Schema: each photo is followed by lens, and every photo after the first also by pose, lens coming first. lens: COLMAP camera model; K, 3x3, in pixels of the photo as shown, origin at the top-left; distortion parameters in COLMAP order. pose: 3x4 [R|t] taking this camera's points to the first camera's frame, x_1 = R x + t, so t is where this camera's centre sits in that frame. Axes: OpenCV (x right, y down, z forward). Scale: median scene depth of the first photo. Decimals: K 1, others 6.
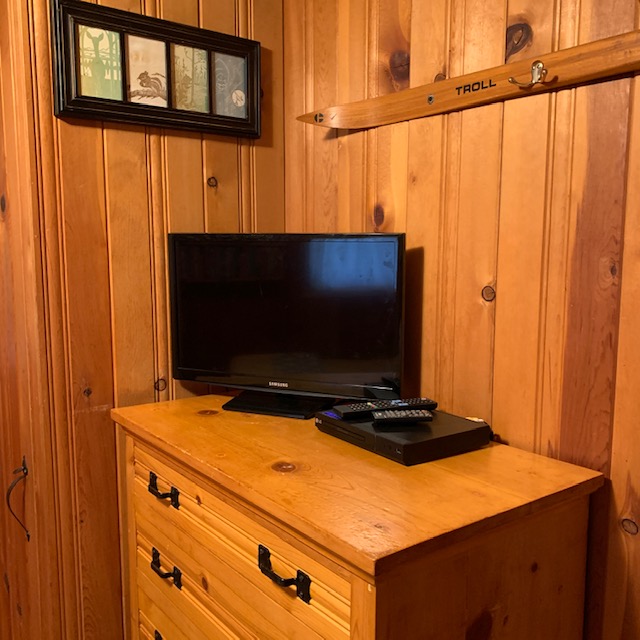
lens RADIAL K [[643.3, 0, 319.9], [0, 643.3, 321.5], [0, 0, 1]] dist [0.004978, 0.000000]
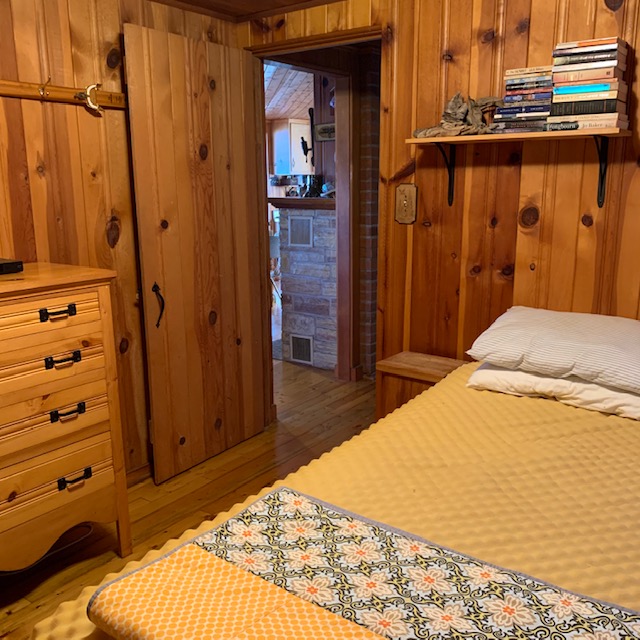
lens RADIAL K [[643.3, 0, 320.0], [0, 643.3, 319.9], [0, 0, 1]] dist [0.004978, 0.000000]
pose [[-0.268472, -0.209341, 0.940265, -2.231776], [0.117179, 0.961755, 0.247583, -0.036587], [-0.956134, 0.176648, -0.233674, 0.591922]]
